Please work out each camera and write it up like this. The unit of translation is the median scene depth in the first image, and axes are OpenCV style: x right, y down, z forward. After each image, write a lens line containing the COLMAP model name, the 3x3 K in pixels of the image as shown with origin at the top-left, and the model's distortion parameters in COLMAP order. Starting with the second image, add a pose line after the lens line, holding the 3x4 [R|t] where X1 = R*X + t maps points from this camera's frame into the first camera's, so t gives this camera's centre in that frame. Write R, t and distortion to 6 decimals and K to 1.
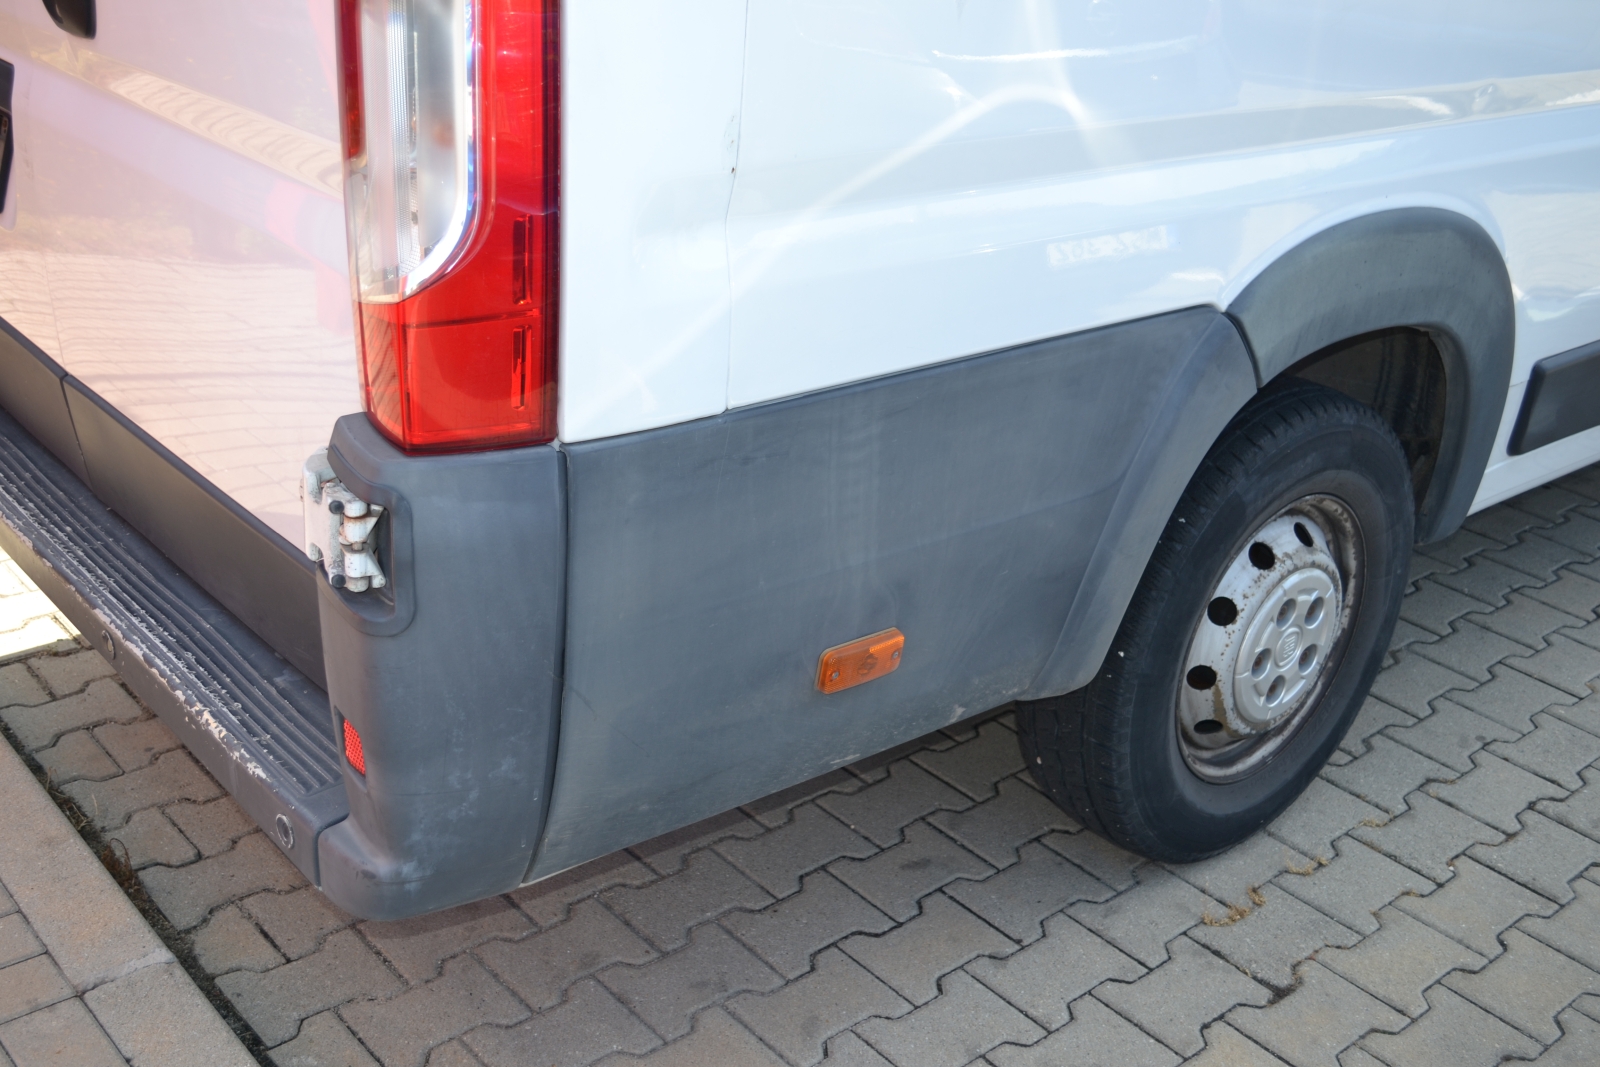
lens RADIAL K [[1753.1, 0, 802.7], [0, 1753.1, 522.2], [0, 0, 1]] dist [-0.048929, 0.000000]
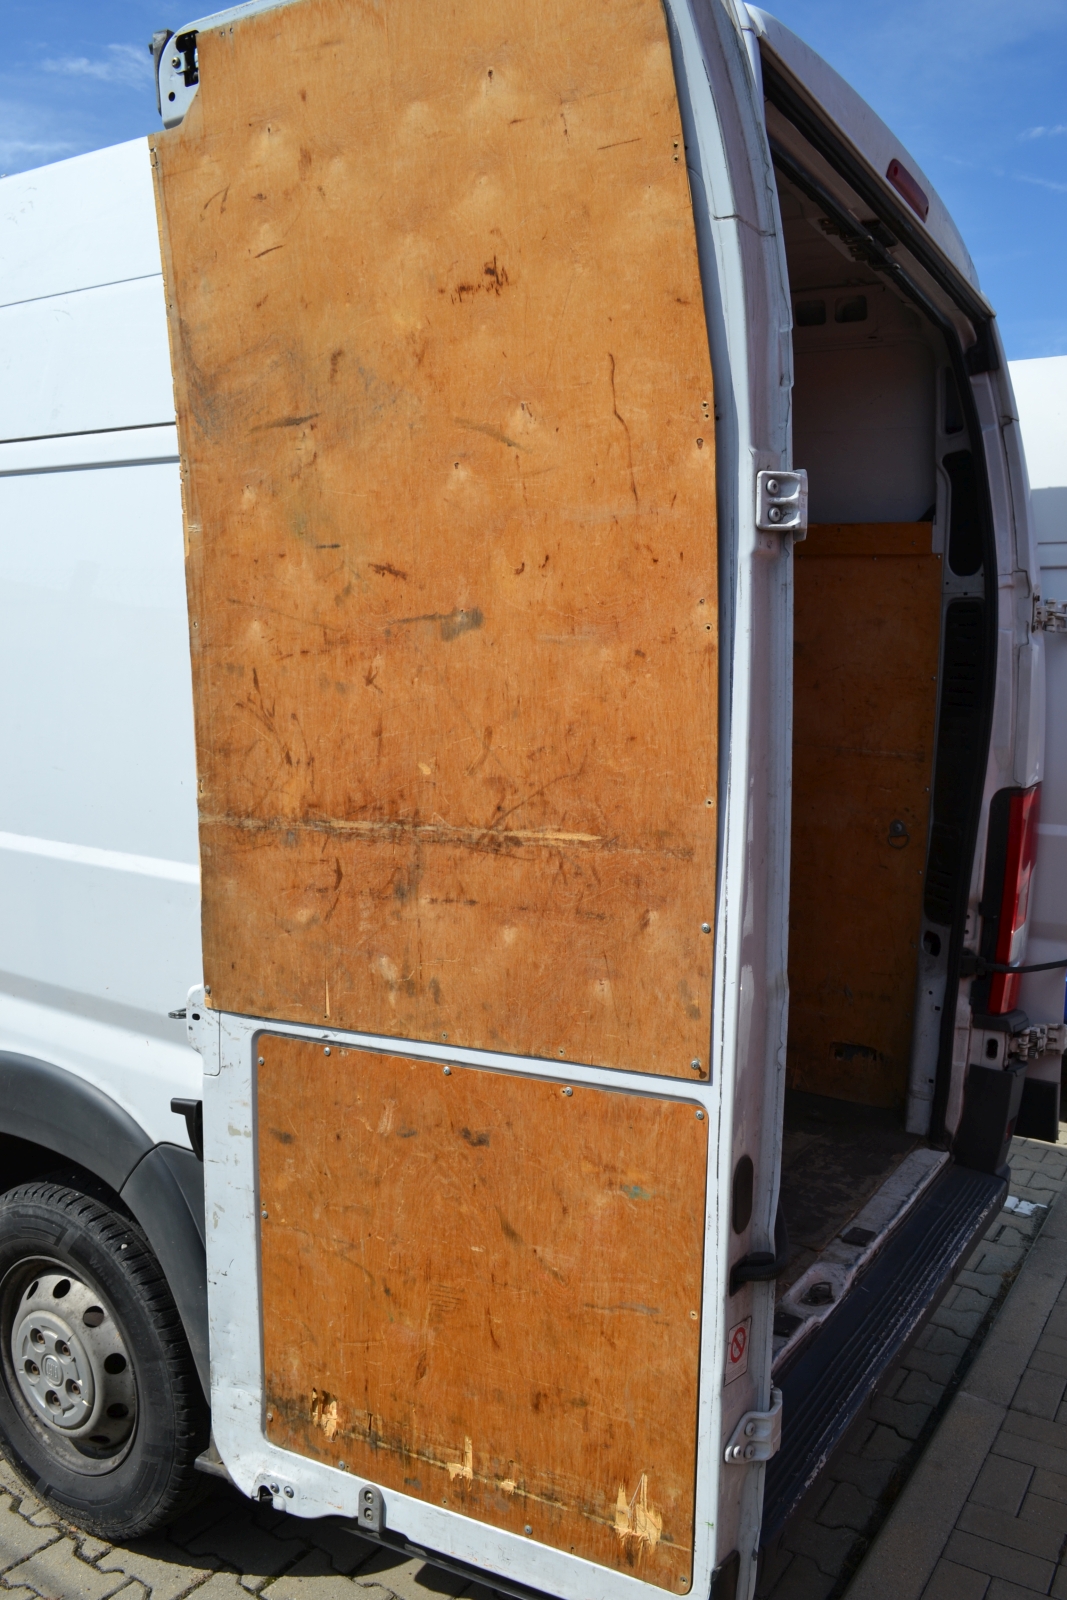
lens RADIAL K [[1282.6, 0, 536.4], [0, 1282.6, 811.4], [0, 0, 1]] dist [-0.091018, 0.022253]
pose [[-0.301838, -0.183107, 0.935610, -1.284281], [0.318549, 0.905608, 0.280003, -0.806147], [-0.898566, 0.382553, -0.215019, 1.344492]]
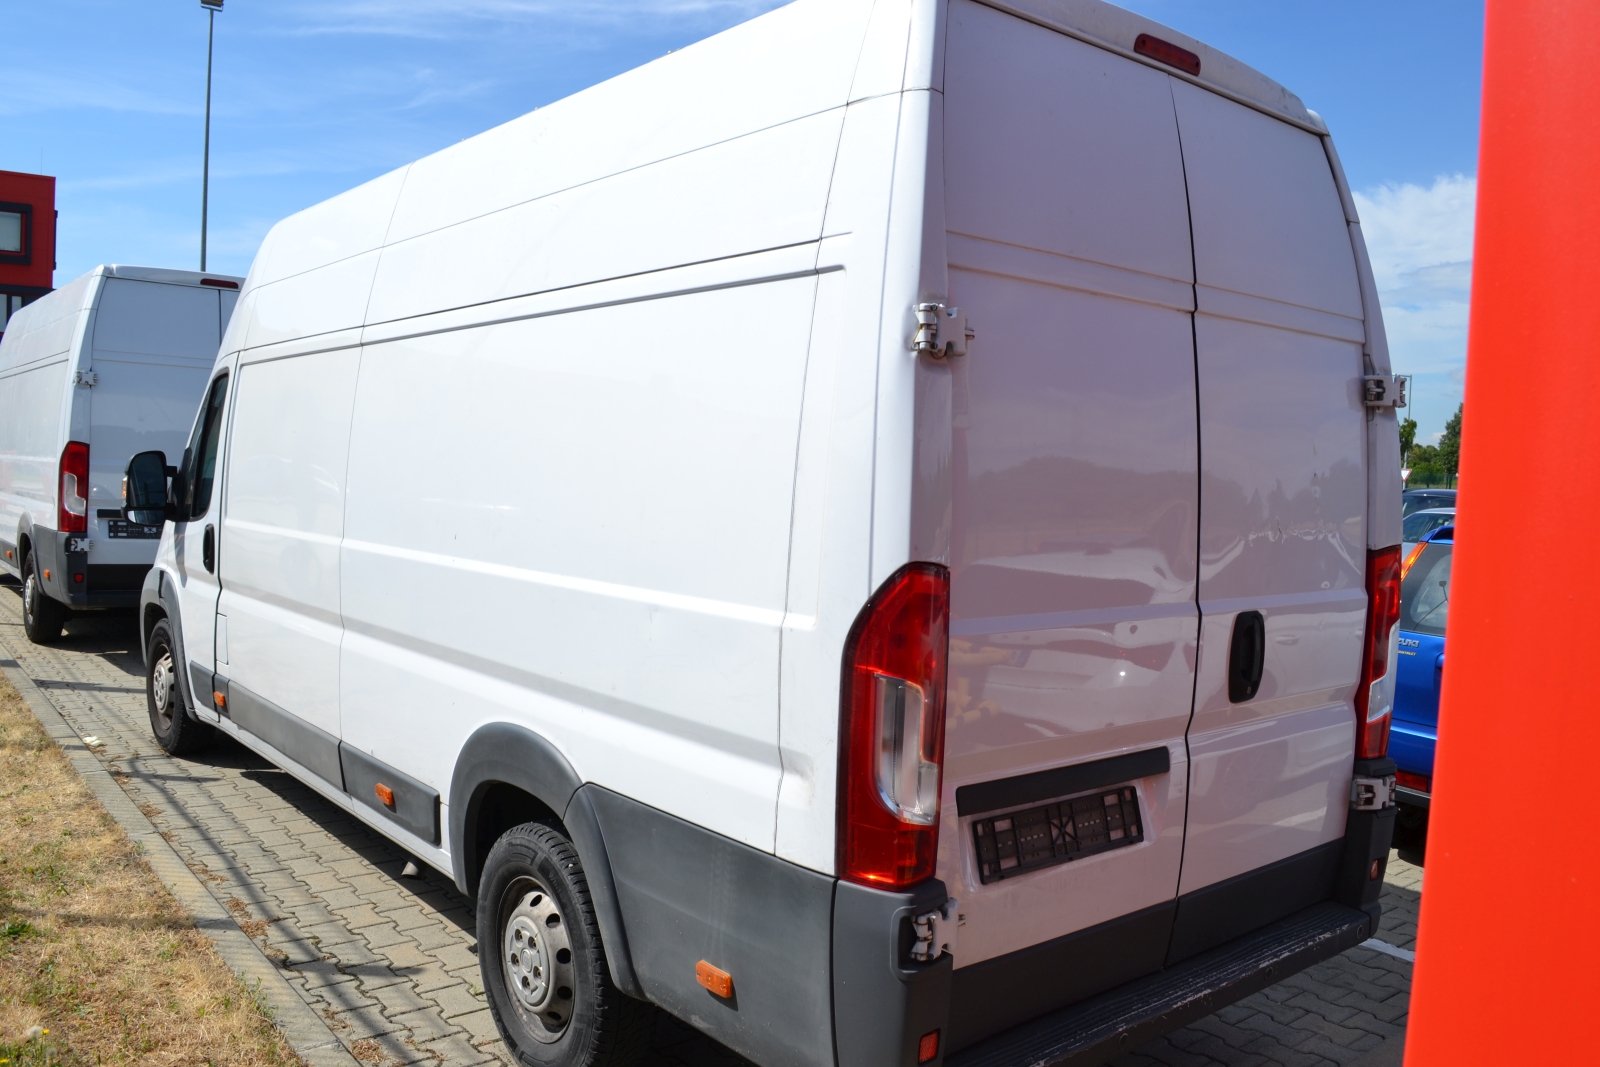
lens RADIAL K [[1282.6, 0, 796.4], [0, 1282.6, 522.4], [0, 0, 1]] dist [-0.091018, 0.022253]
pose [[0.016278, -0.100412, 0.994813, -1.660698], [0.371590, 0.924291, 0.087214, -0.695362], [-0.928254, 0.368243, 0.052358, 1.114056]]
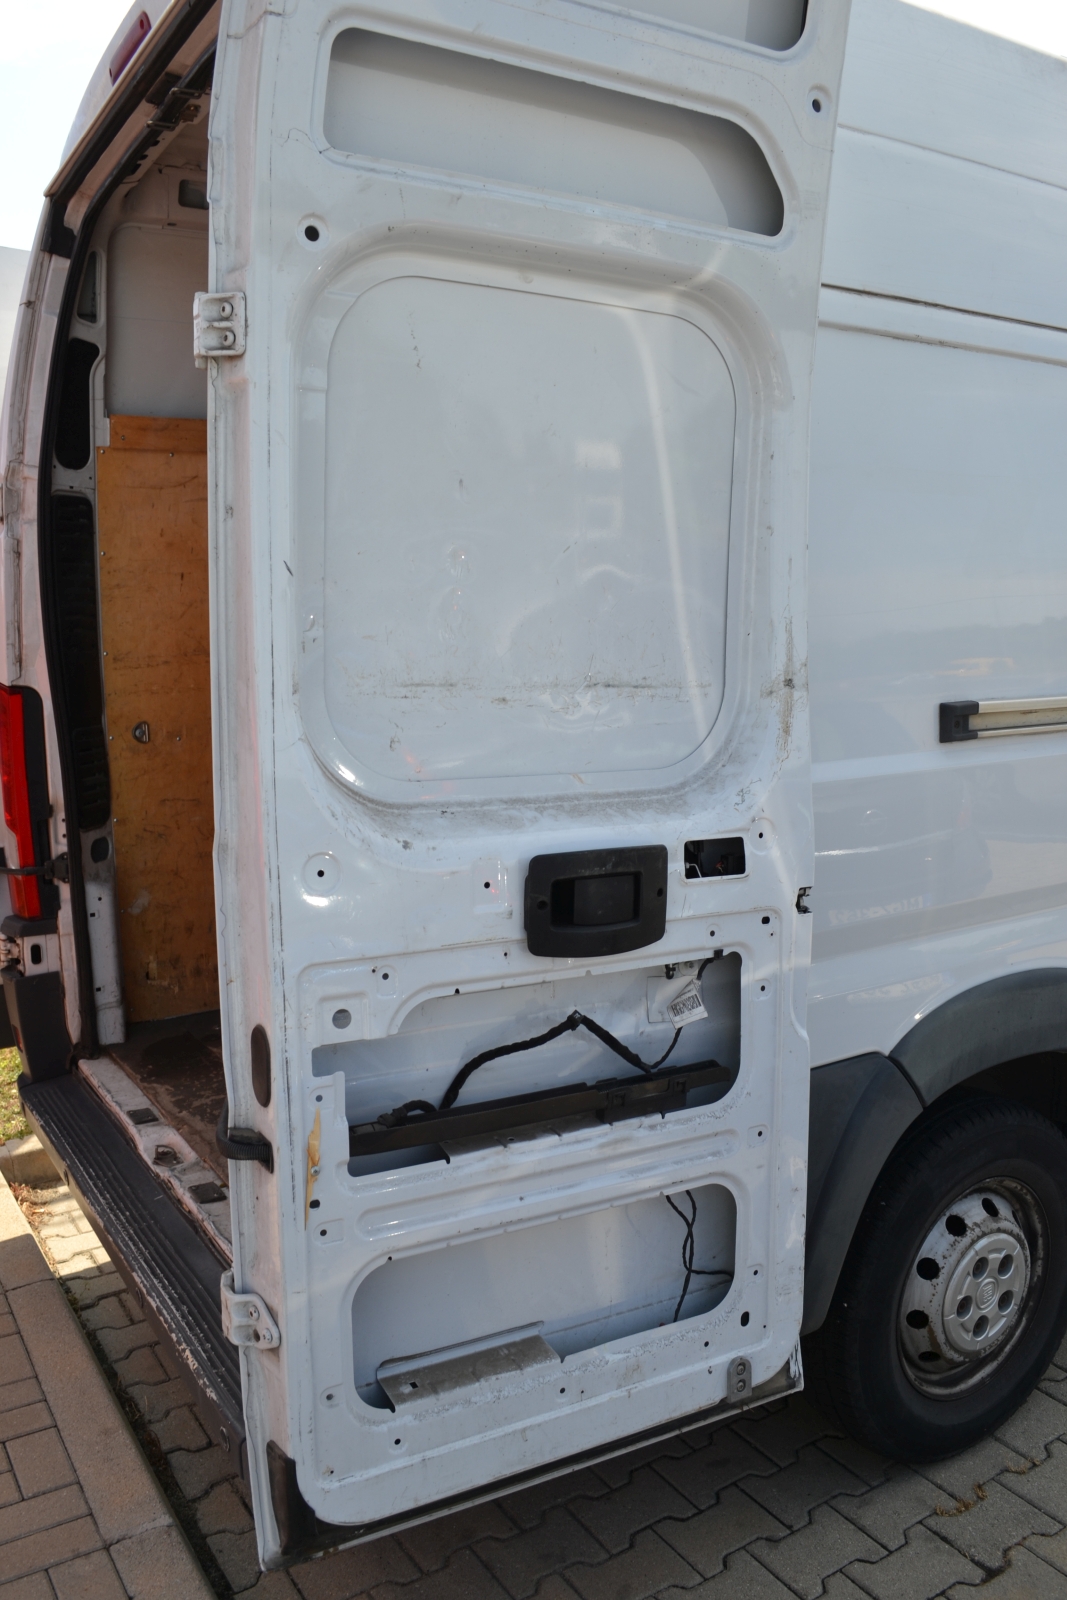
lens RADIAL K [[1282.6, 0, 533.3], [0, 1282.6, 812.8], [0, 0, 1]] dist [-0.091018, 0.022253]
pose [[0.985162, -0.057370, -0.161754, 0.120309], [0.013202, 0.965017, -0.261856, -0.040115], [0.171118, 0.255835, 0.951455, -0.071270]]
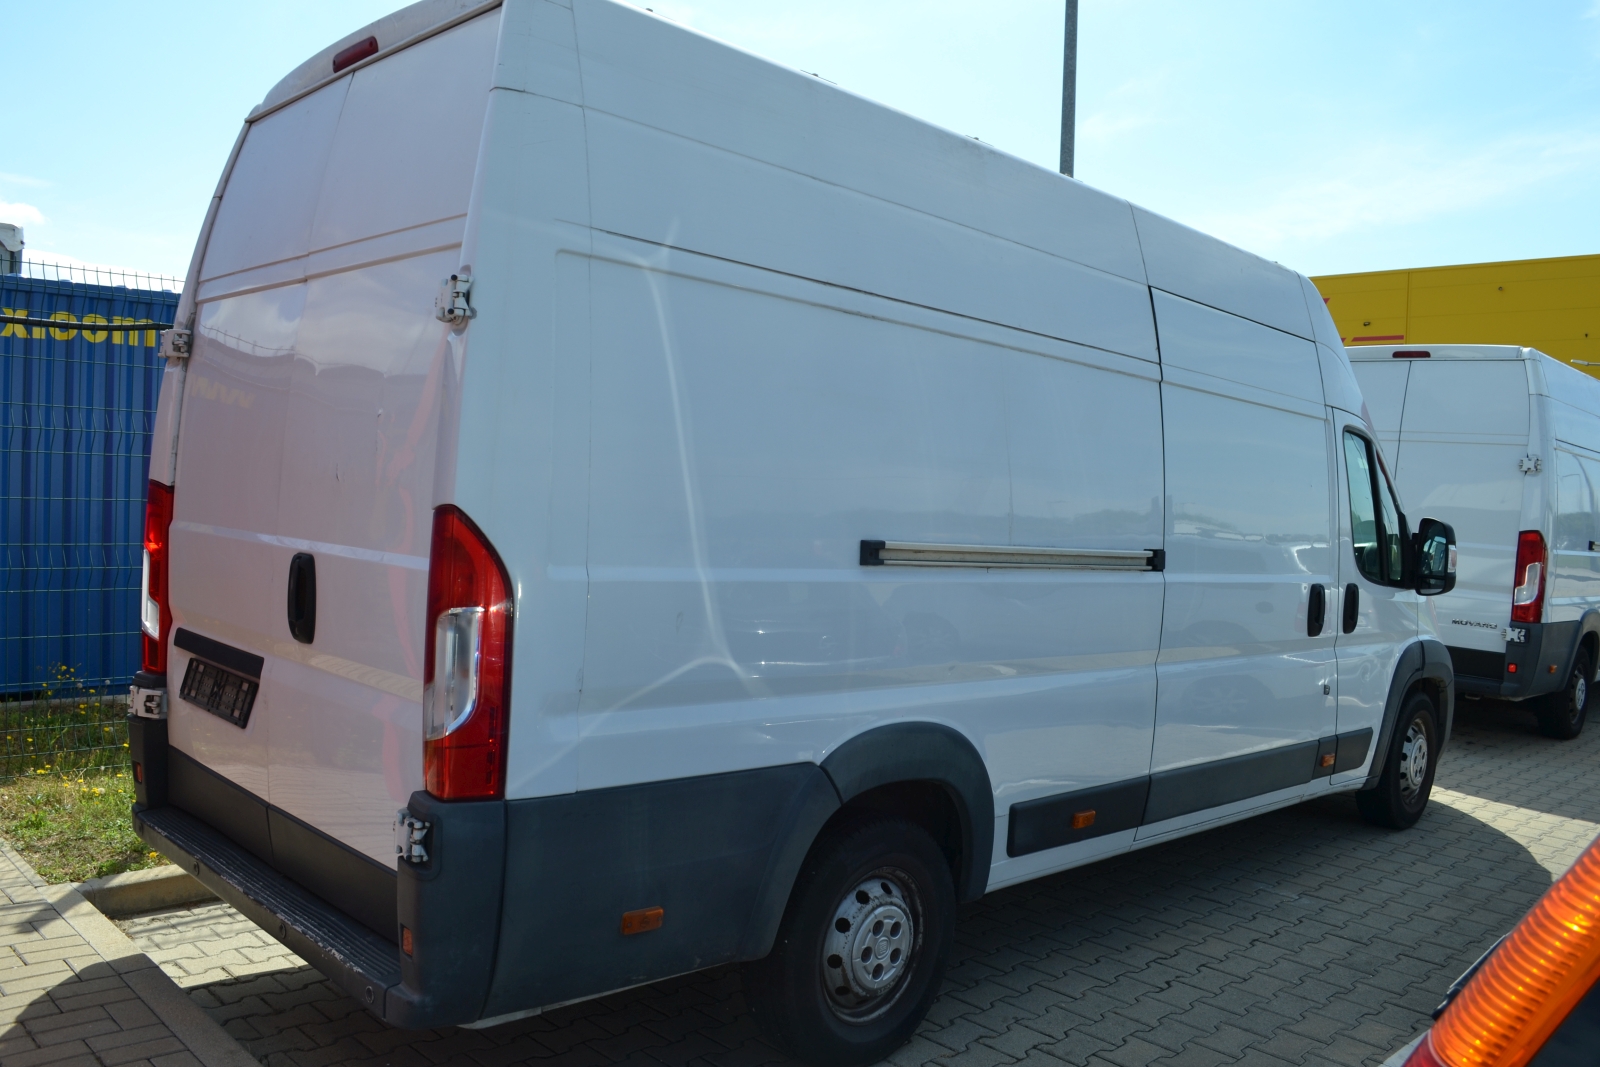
lens RADIAL K [[1282.6, 0, 799.5], [0, 1282.6, 536.3], [0, 0, 1]] dist [-0.091018, 0.022253]
pose [[0.997731, -0.001651, 0.067307, 0.097715], [0.026594, 0.928068, -0.371459, 0.181550], [-0.061852, 0.372406, 0.926006, -0.513574]]
